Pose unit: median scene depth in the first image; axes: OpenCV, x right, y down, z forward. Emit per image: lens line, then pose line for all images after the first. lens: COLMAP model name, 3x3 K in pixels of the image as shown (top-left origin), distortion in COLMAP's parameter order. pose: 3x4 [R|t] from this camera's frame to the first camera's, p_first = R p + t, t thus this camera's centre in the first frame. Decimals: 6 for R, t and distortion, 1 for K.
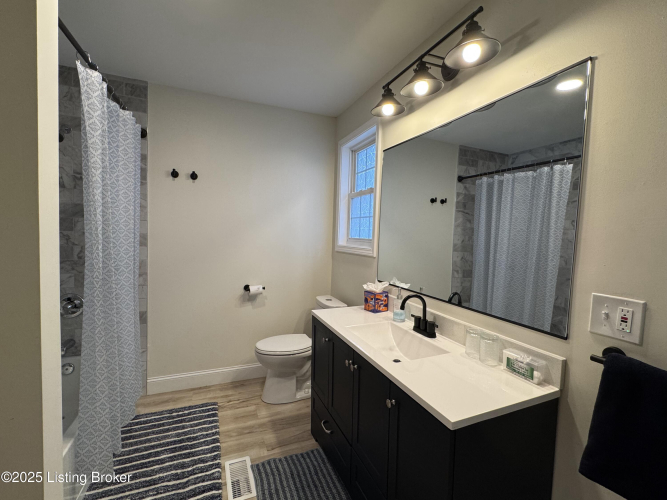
lens RADIAL K [[298.4, 0, 334.5], [0, 298.4, 250.7], [0, 0, 1]] dist [-0.006343, -0.000376]
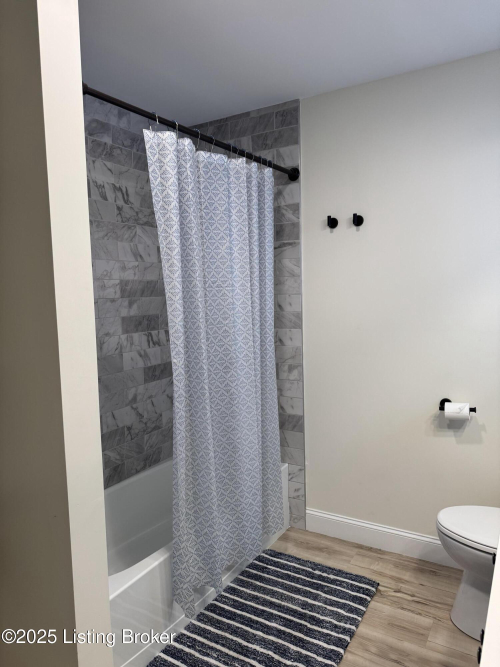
lens RADIAL K [[468.6, 0, 250.0], [0, 468.6, 333.5], [0, 0, 1]] dist [0.091261, -0.119357]
pose [[0.588286, 0.028183, -0.808162, 0.244817], [0.002862, 0.999314, 0.036933, -0.048751], [0.808648, -0.024041, 0.587801, 0.223236]]
